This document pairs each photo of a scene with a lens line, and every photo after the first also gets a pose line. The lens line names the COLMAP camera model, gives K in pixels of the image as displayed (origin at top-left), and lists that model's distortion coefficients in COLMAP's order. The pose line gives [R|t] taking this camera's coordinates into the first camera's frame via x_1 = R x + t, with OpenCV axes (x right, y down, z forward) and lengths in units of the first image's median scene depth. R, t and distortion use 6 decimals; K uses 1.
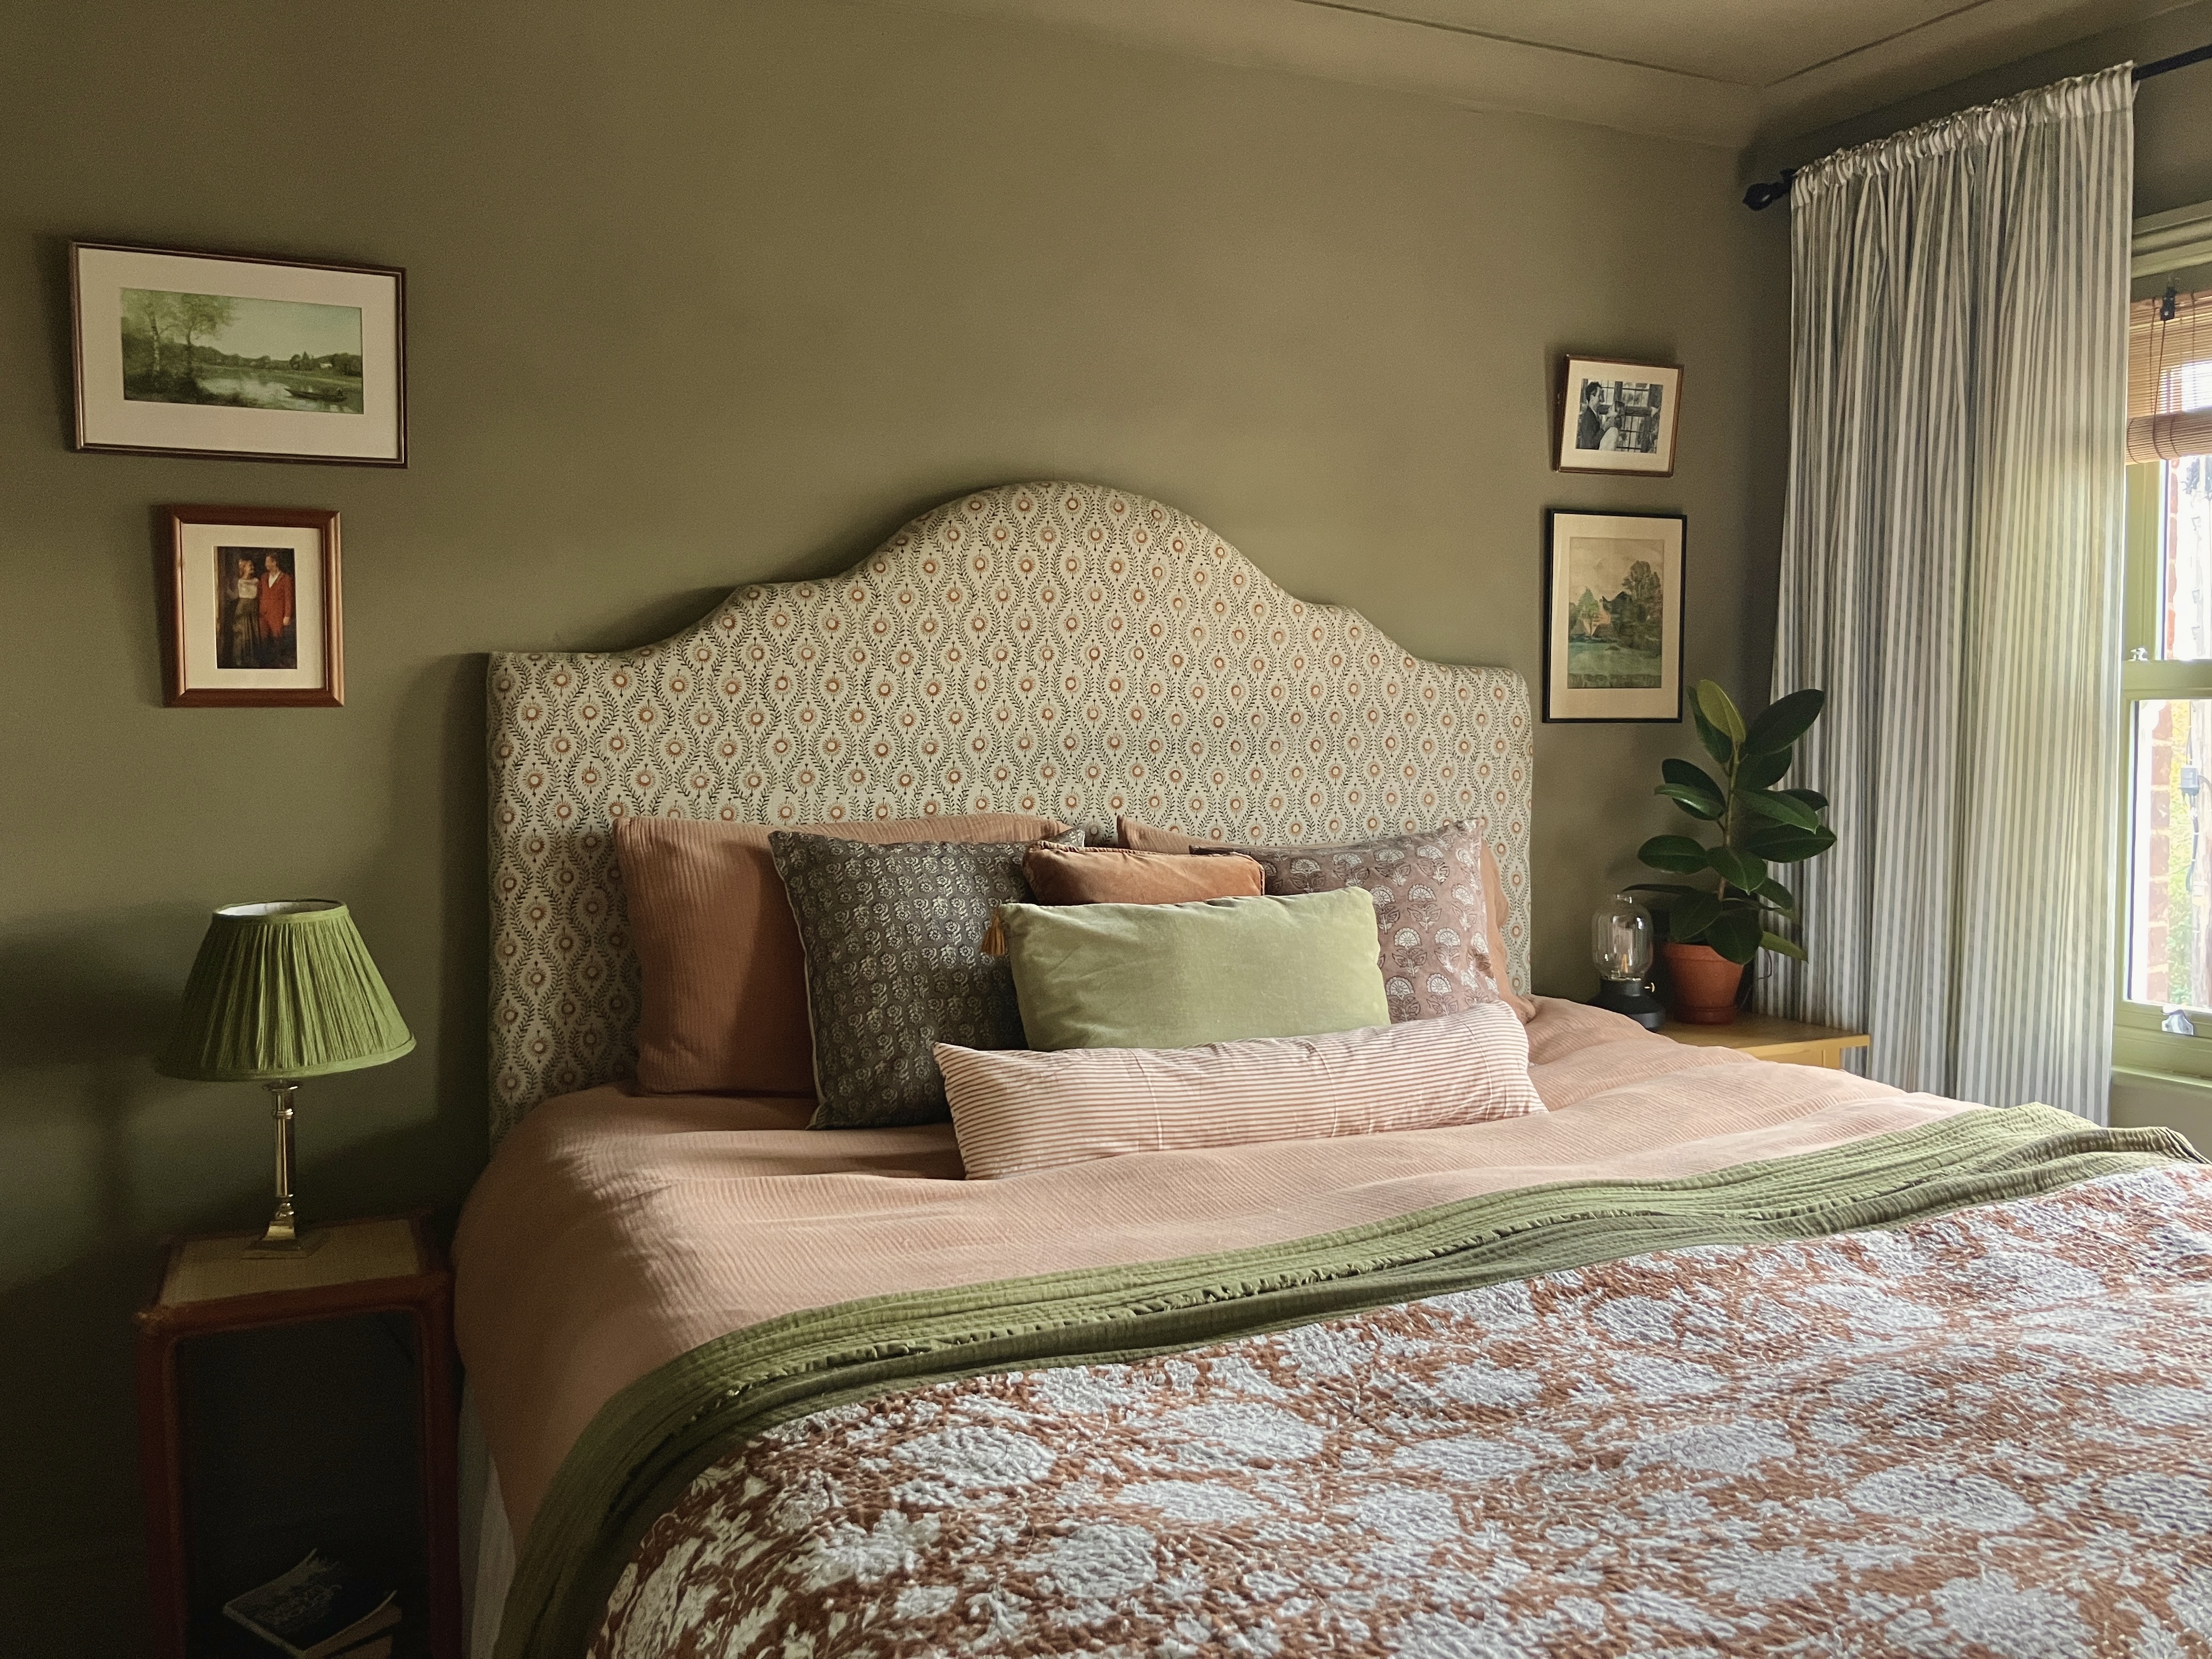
lens RADIAL K [[1824.8, 0, 1100.2], [0, 1824.8, 825.3], [0, 0, 1]] dist [0.006273, -0.017030]
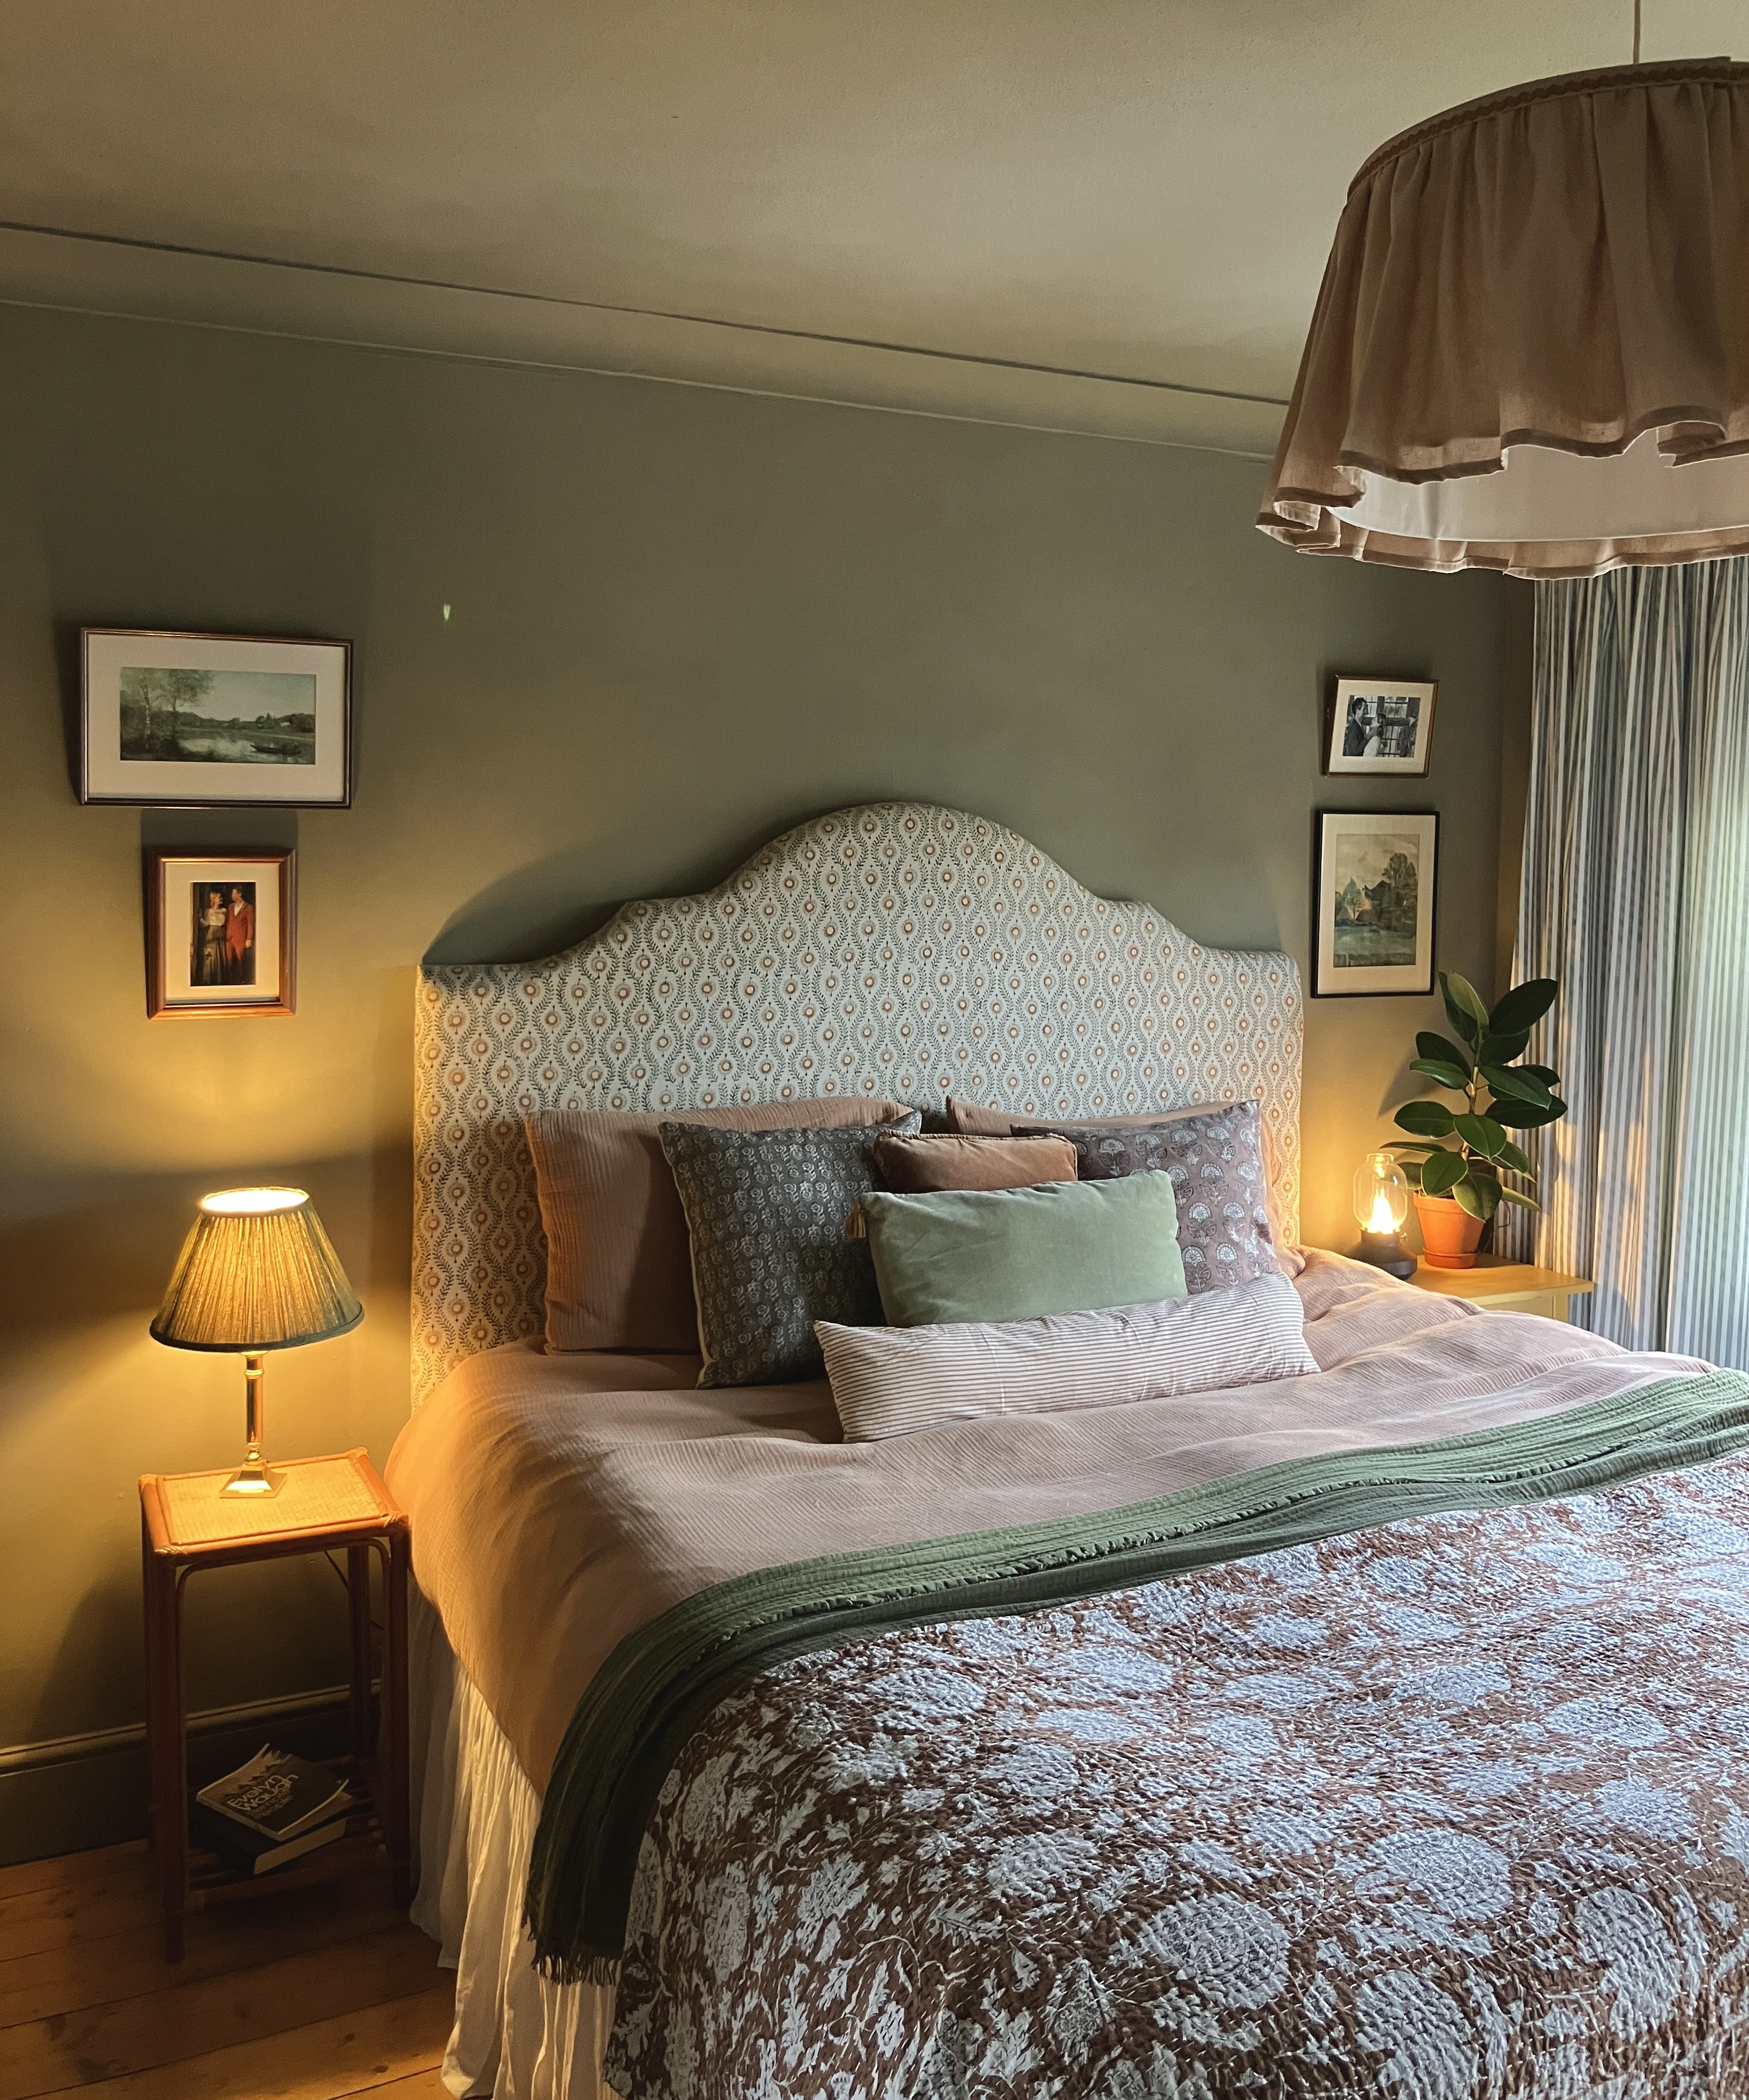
lens RADIAL K [[1941.7, 0, 896.2], [0, 1941.7, 935.7], [0, 0, 1]] dist [0.004359, 0.000000]
pose [[0.999134, 0.010781, 0.040184, -0.081826], [-0.010726, 0.999941, -0.001592, -0.116979], [-0.040198, 0.001160, 0.999191, -0.246362]]
